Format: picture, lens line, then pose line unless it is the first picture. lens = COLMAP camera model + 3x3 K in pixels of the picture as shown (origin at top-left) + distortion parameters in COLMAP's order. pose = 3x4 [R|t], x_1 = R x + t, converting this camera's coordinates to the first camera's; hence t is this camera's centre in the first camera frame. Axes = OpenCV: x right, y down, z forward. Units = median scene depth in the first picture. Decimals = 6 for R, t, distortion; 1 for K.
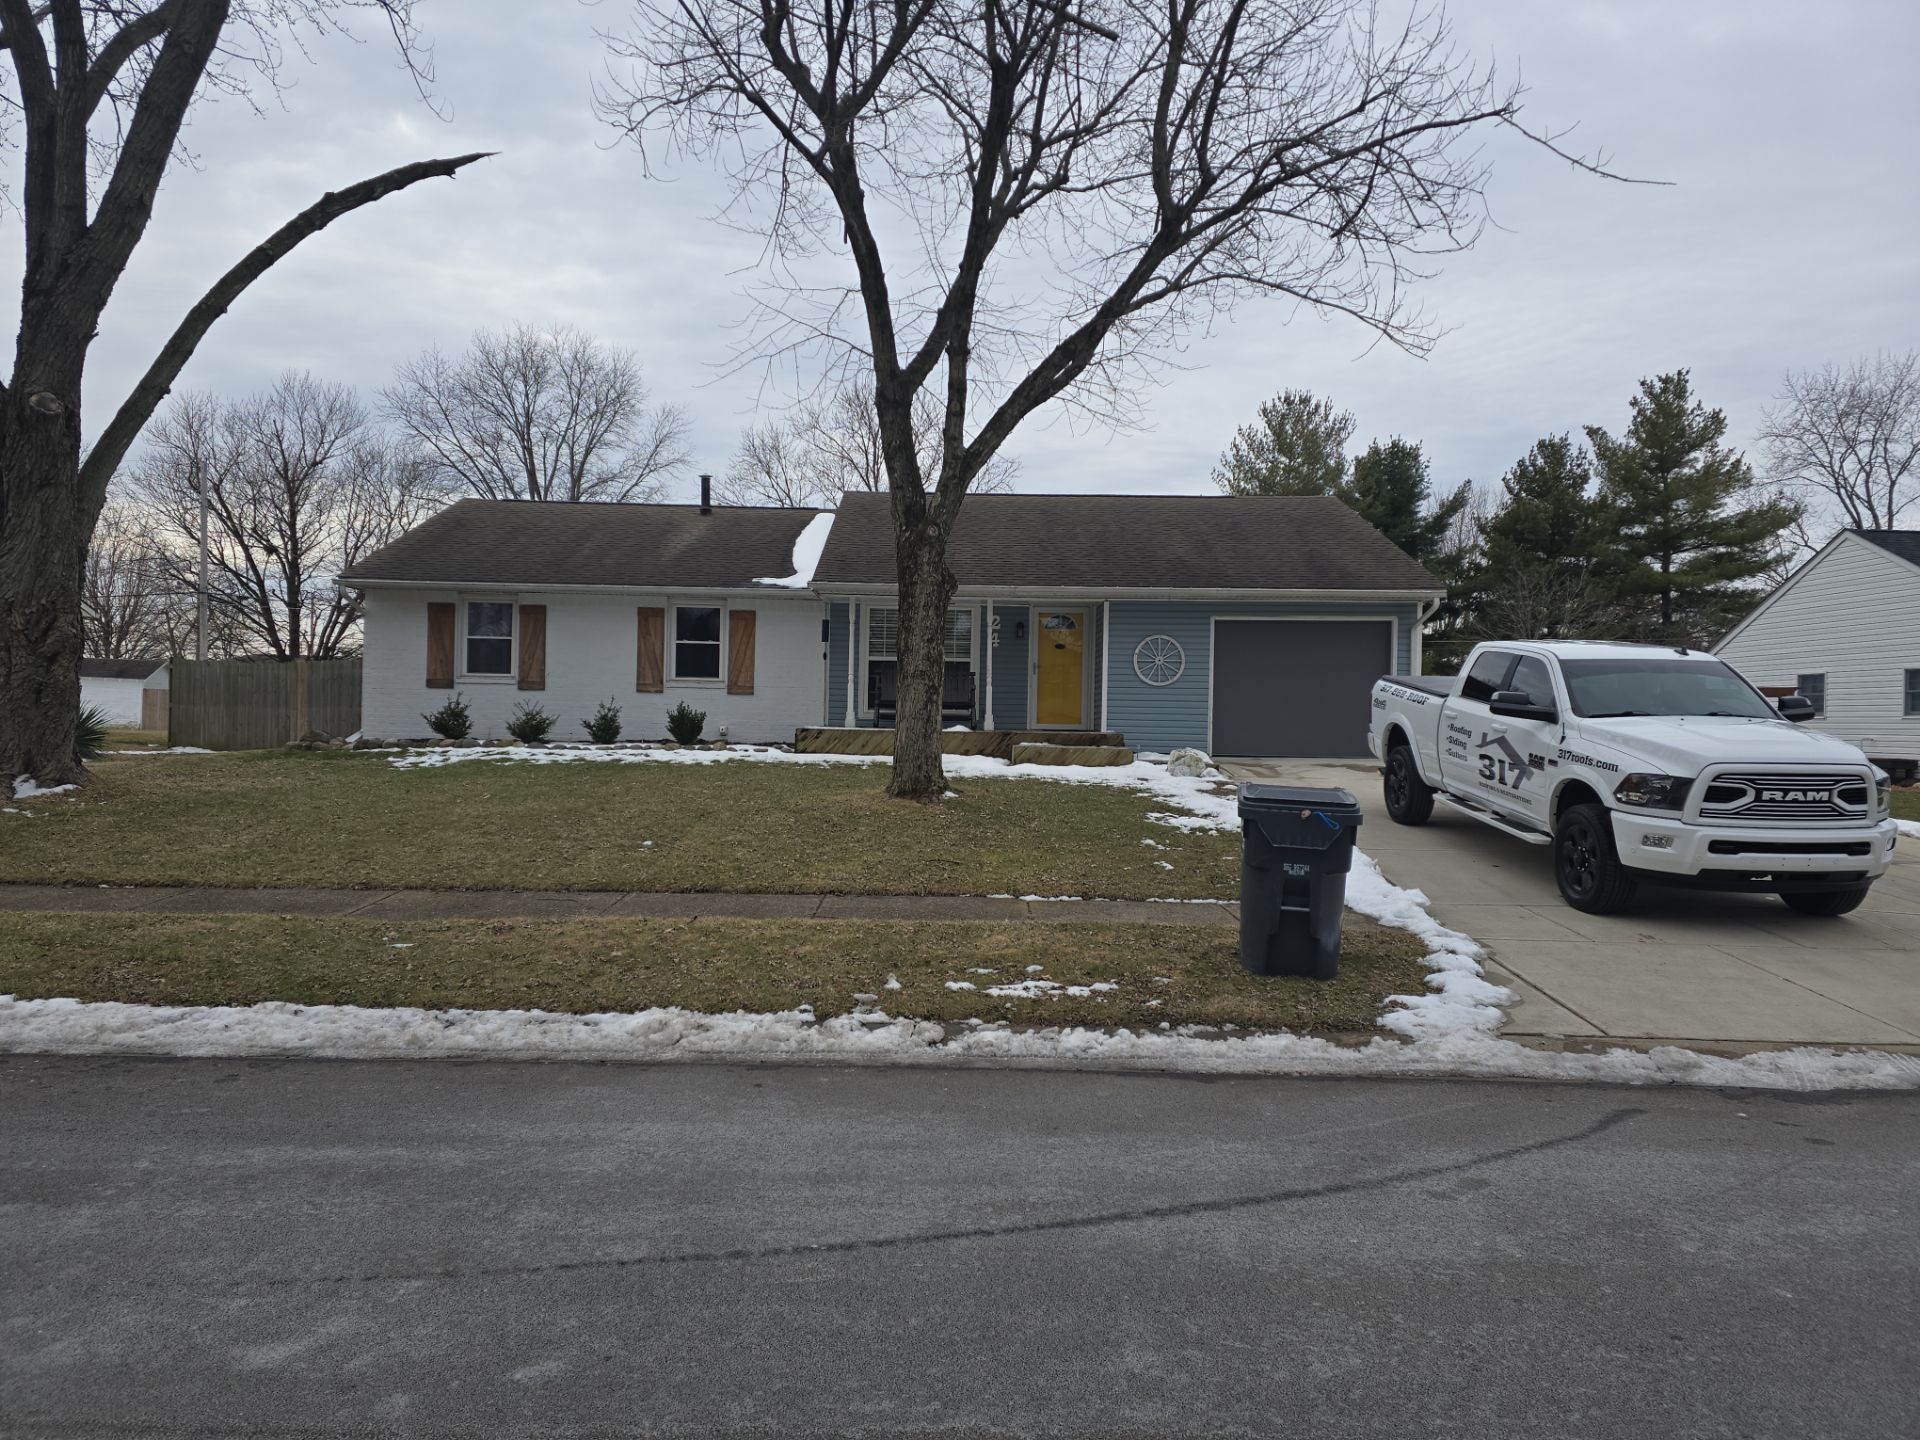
lens RADIAL K [[1285.8, 0, 960.0], [0, 1285.8, 720.0], [0, 0, 1]] dist [0.105837, -0.113578]
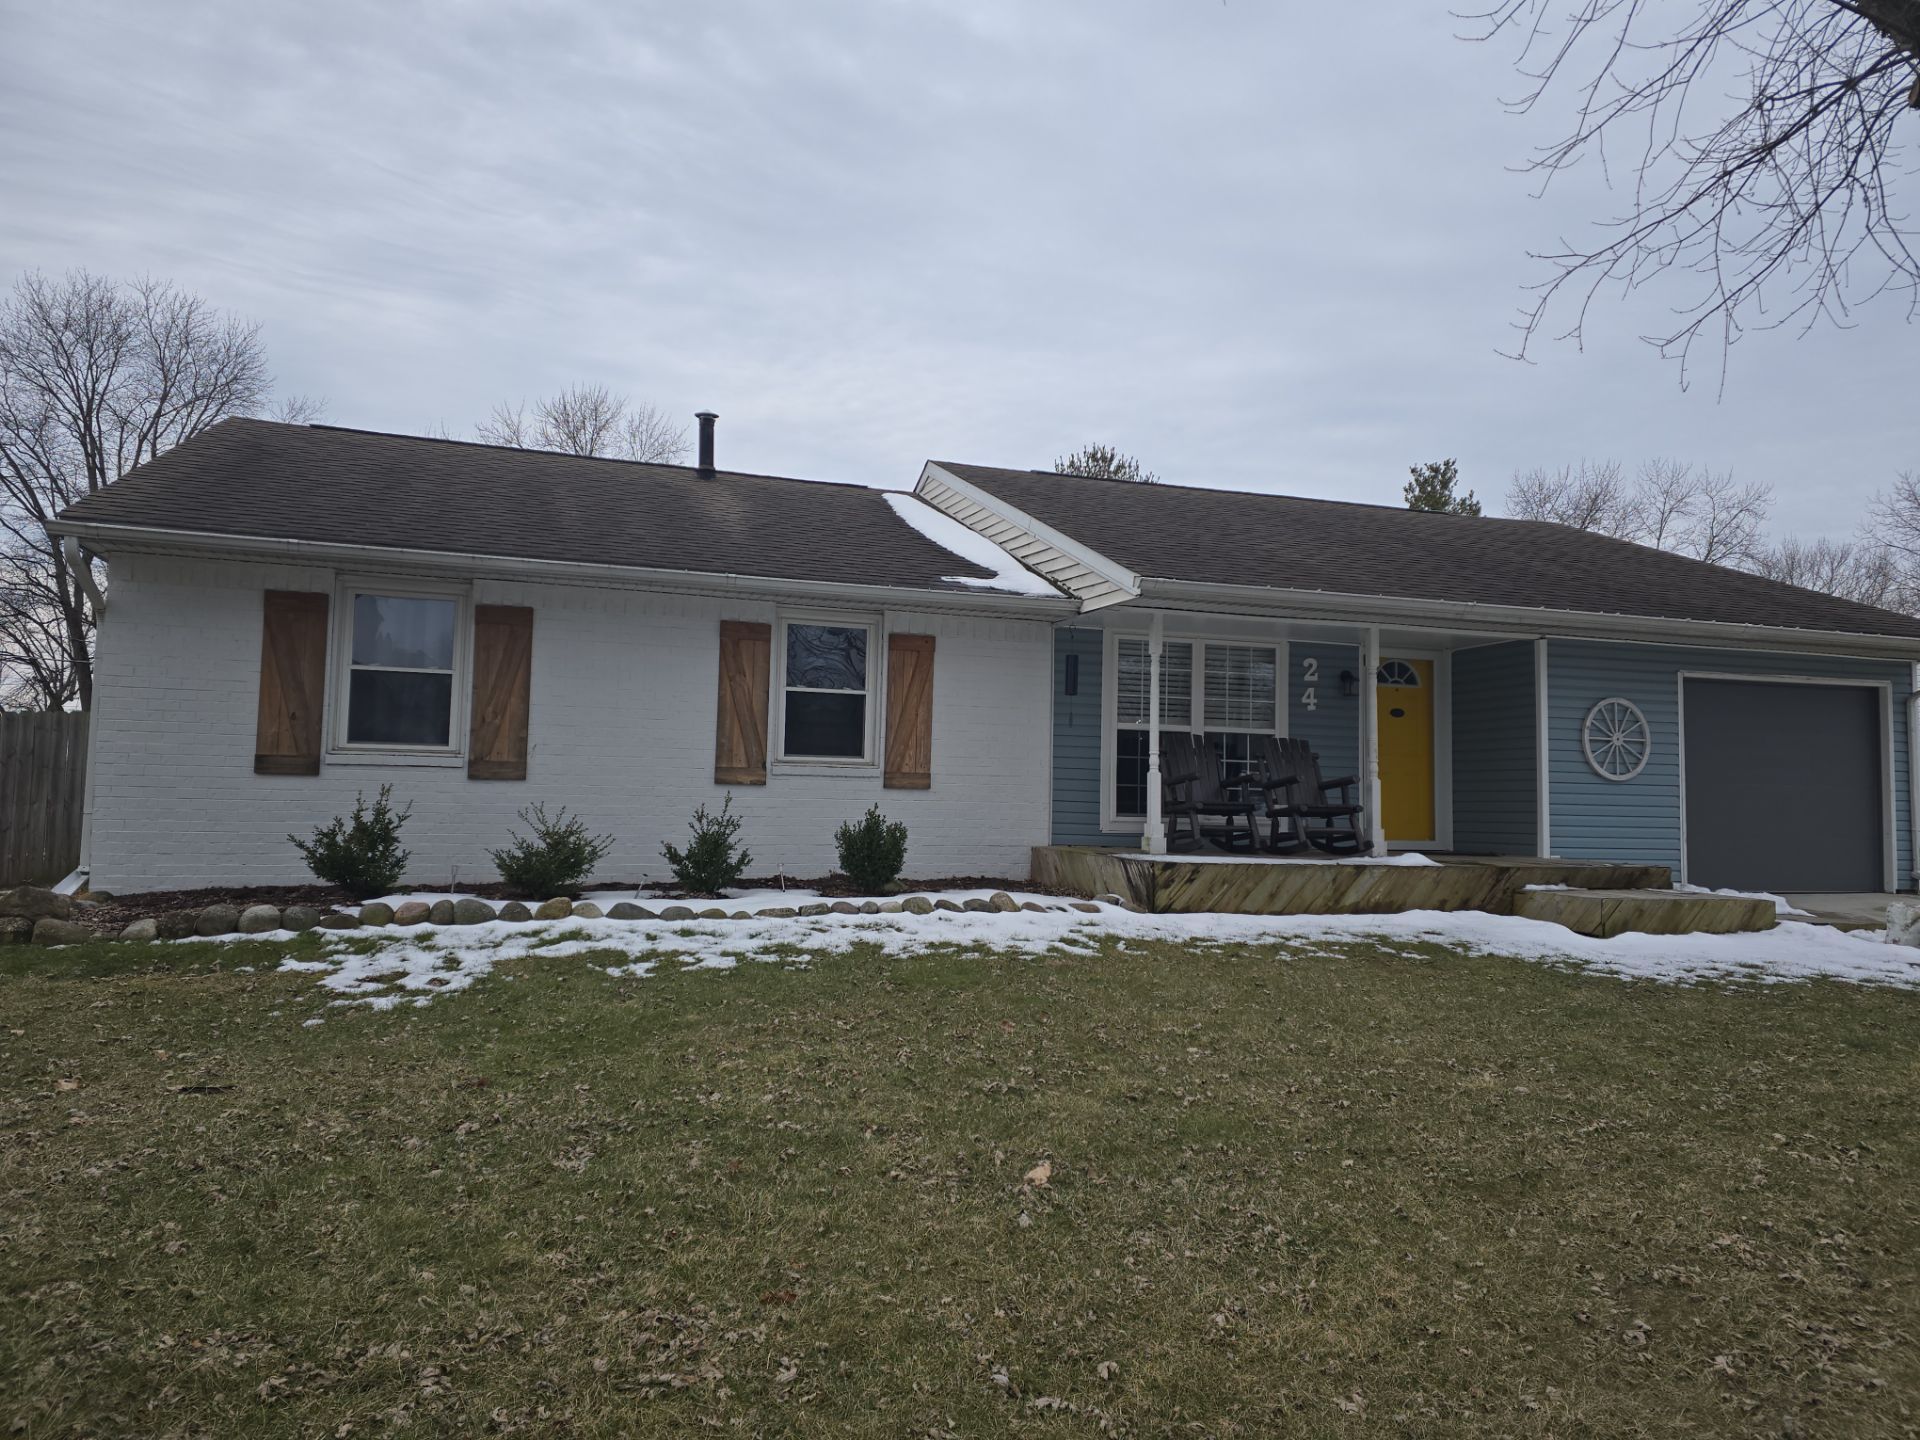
lens RADIAL K [[1273.8, 0, 945.8], [0, 1273.8, 732.8], [0, 0, 1]] dist [0.108307, -0.092924]
pose [[0.951001, 0.017687, 0.308681, -0.317544], [-0.002142, 0.998716, -0.050623, -0.016393], [-0.309180, 0.047482, 0.949817, 0.487868]]
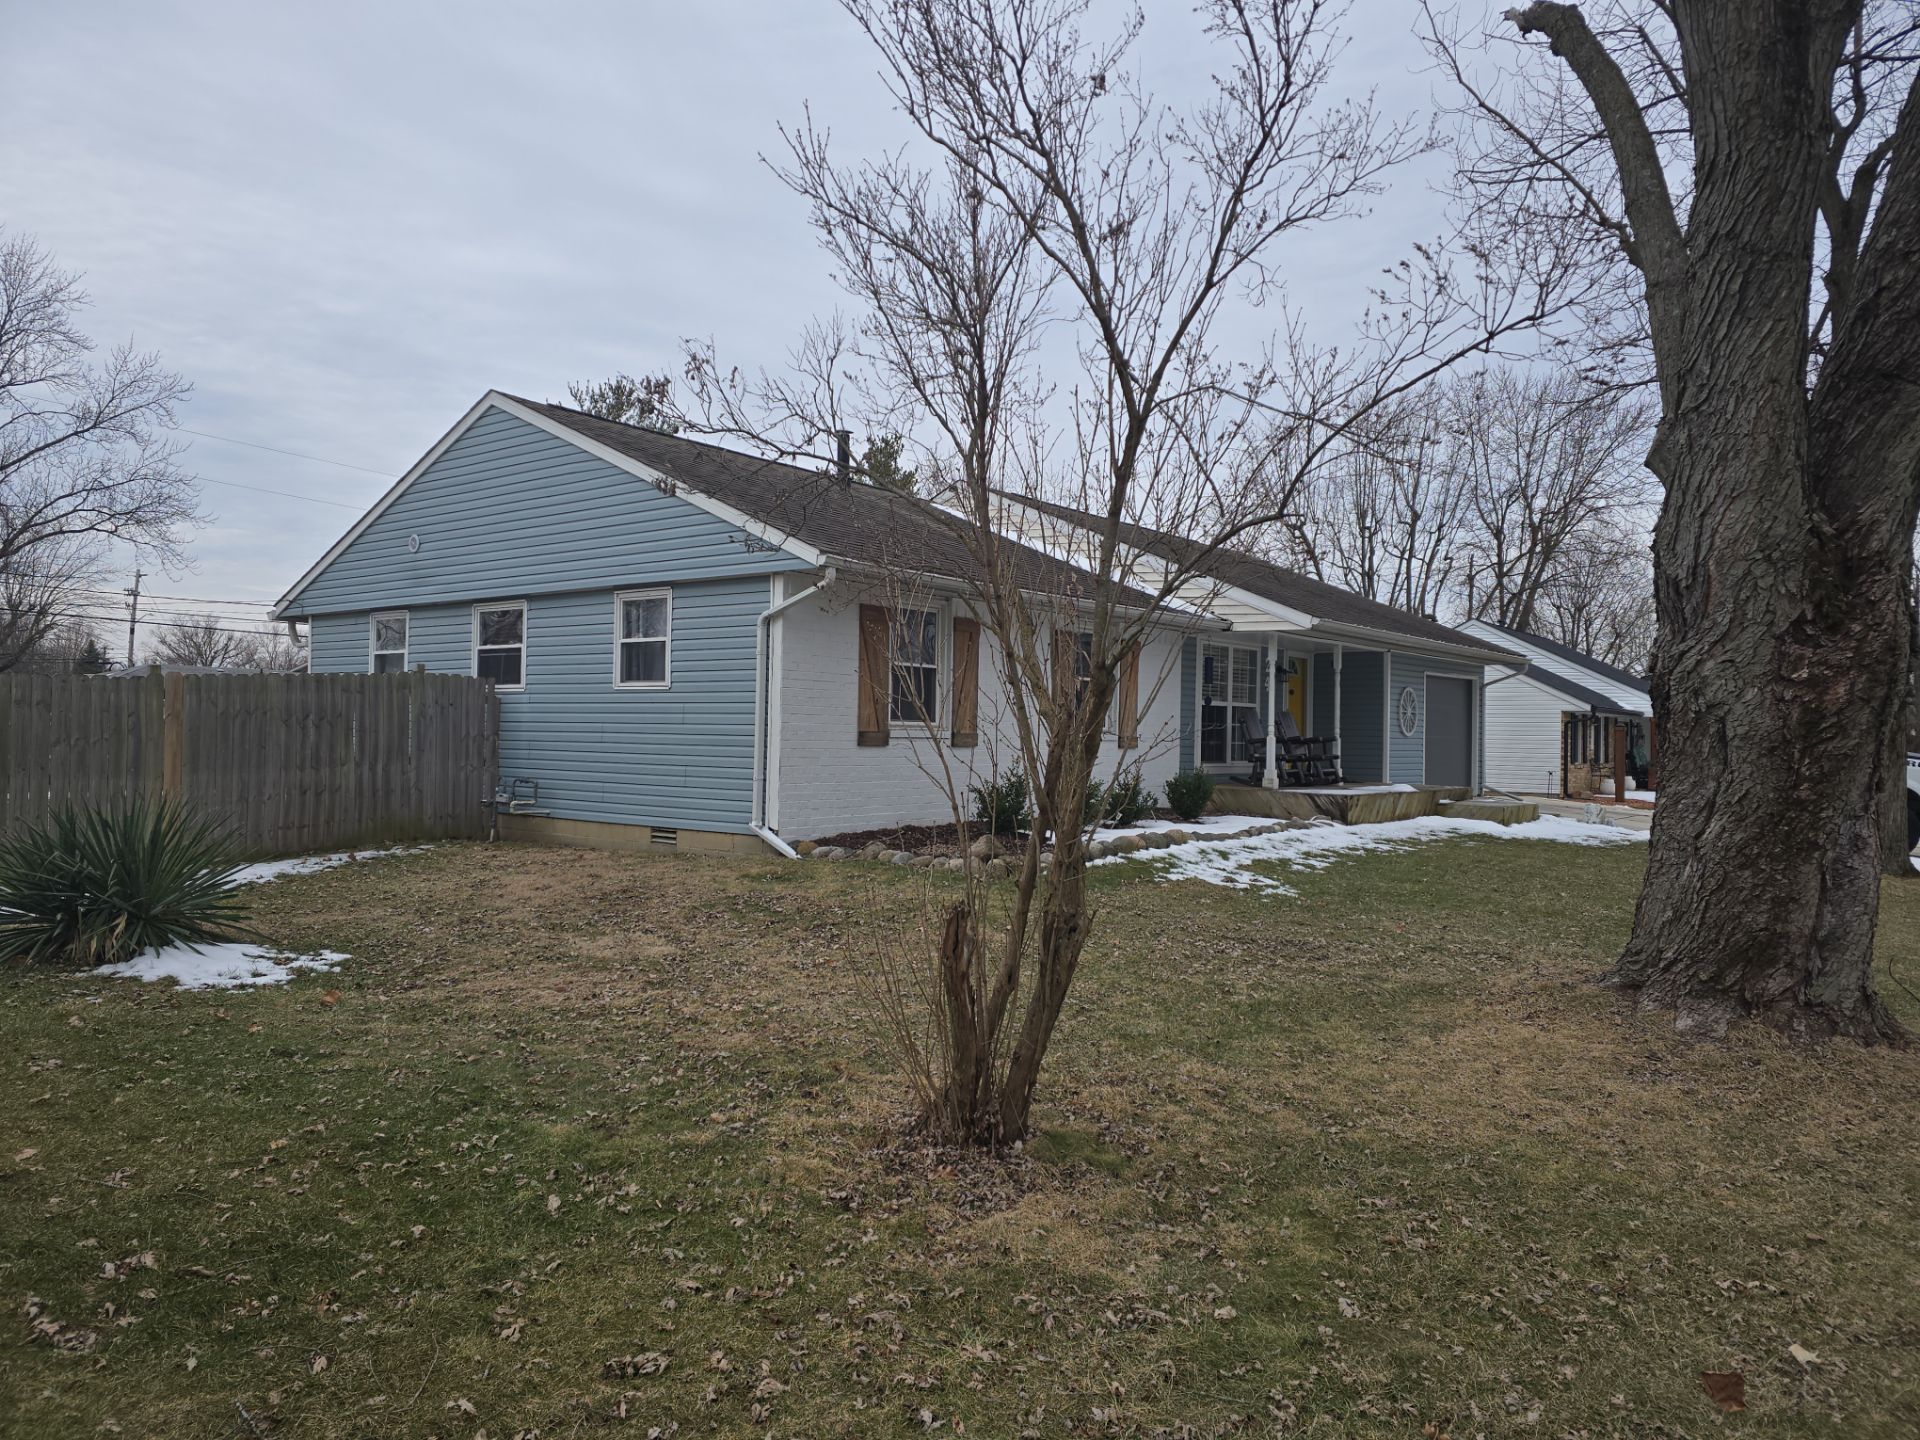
lens RADIAL K [[1285.8, 0, 960.0], [0, 1285.8, 720.0], [0, 0, 1]] dist [0.105837, -0.113578]
pose [[0.631348, 0.000789, 0.775499, -0.828607], [-0.008538, 0.999946, 0.005934, -0.040688], [-0.775452, -0.010368, 0.631321, 0.593066]]
